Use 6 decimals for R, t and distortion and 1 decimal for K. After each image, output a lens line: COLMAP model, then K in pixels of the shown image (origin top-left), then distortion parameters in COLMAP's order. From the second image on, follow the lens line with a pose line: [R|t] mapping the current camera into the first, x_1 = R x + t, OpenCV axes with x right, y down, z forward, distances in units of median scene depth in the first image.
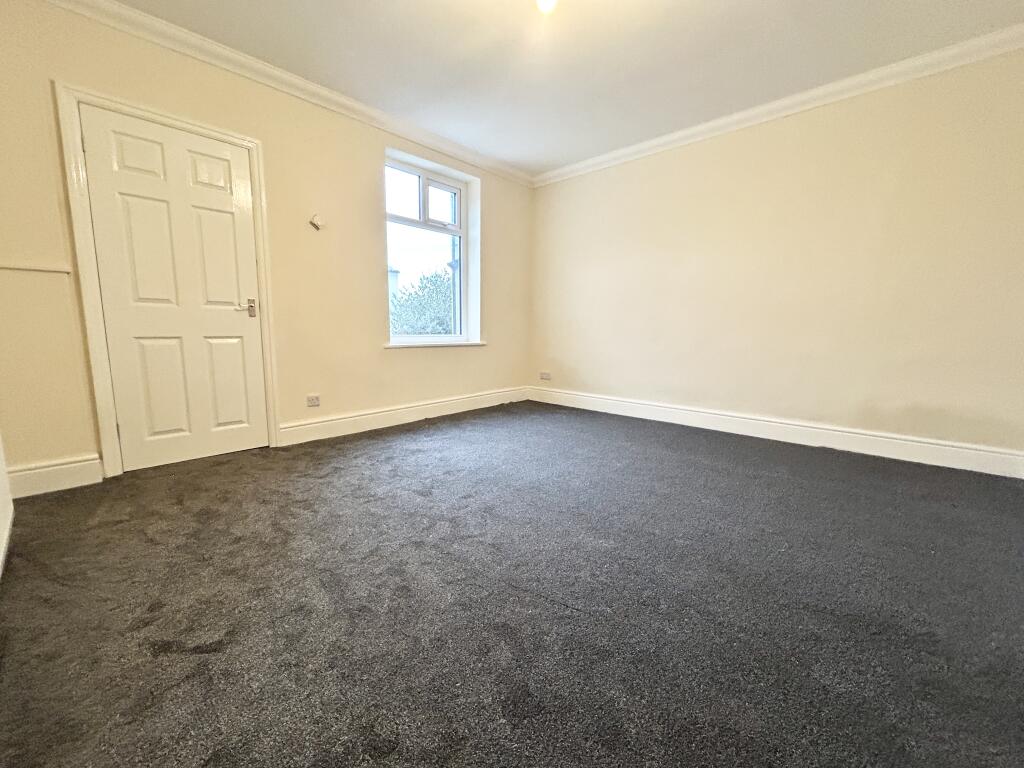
lens RADIAL K [[414.6, 0, 512.0], [0, 414.6, 384.0], [0, 0, 1]] dist [0.000666, 0.000174]
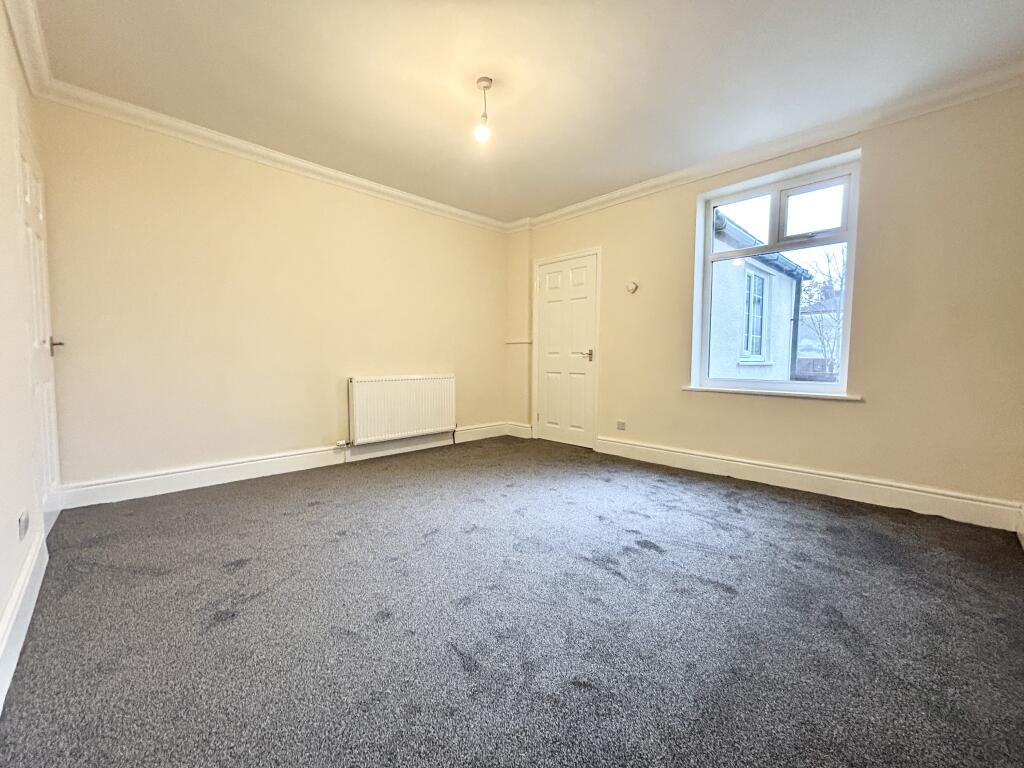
lens RADIAL K [[414.6, 0, 512.0], [0, 414.6, 384.0], [0, 0, 1]] dist [0.000666, 0.000174]
pose [[-0.040082, 0.043305, -0.998258, 0.817483], [-0.153864, 0.986877, 0.048989, -0.097377], [0.987279, 0.155559, -0.032893, 0.705301]]
